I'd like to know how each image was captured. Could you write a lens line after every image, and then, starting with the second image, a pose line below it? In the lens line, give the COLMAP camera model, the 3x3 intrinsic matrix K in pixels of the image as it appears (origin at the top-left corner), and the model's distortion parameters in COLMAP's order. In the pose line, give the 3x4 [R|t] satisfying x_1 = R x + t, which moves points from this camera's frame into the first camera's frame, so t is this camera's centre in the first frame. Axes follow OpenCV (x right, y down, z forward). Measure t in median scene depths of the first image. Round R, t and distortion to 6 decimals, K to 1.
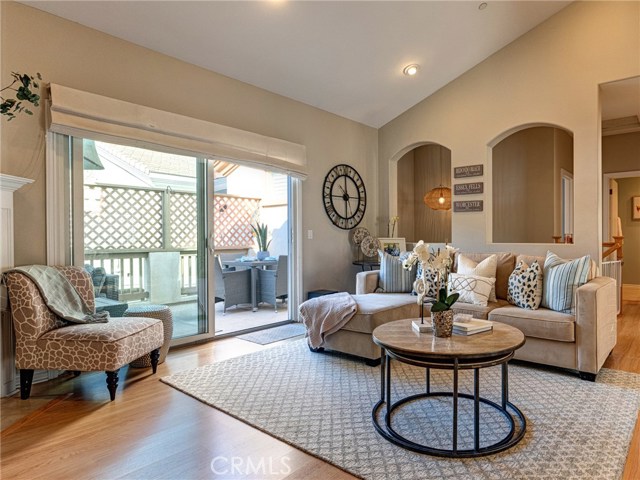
lens RADIAL K [[392.0, 0, 367.8], [0, 392.0, 246.0], [0, 0, 1]] dist [-0.000742, 0.000595]
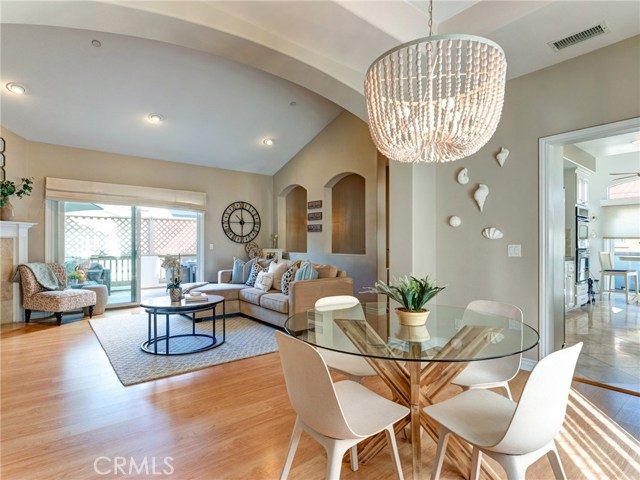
lens RADIAL K [[336.1, 0, 321.9], [0, 336.1, 248.5], [0, 0, 1]] dist [-0.001347, -0.000762]
pose [[0.972353, 0.008786, -0.233350, 0.583044], [-0.010294, 0.999933, -0.005243, -0.018880], [0.233288, 0.007500, 0.972379, -0.227695]]
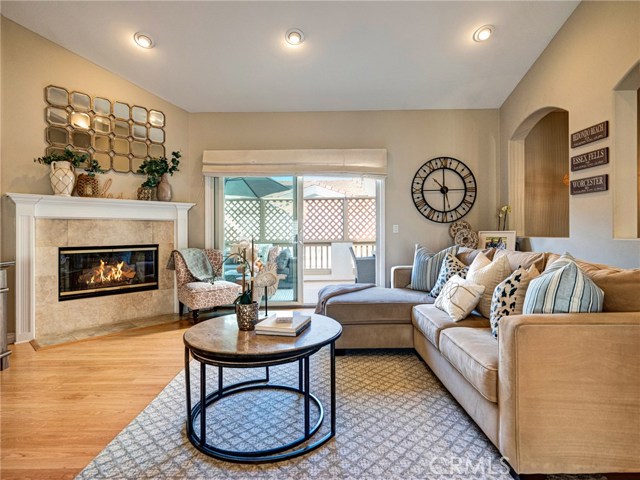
lens RADIAL K [[333.5, 0, 336.2], [0, 333.5, 236.1], [0, 0, 1]] dist [0.002090, -0.000158]
pose [[0.619772, 0.003593, -0.784774, 0.447362], [-0.007401, 0.999972, -0.001266, -0.006636], [0.784747, 0.006593, 0.619781, 0.279665]]
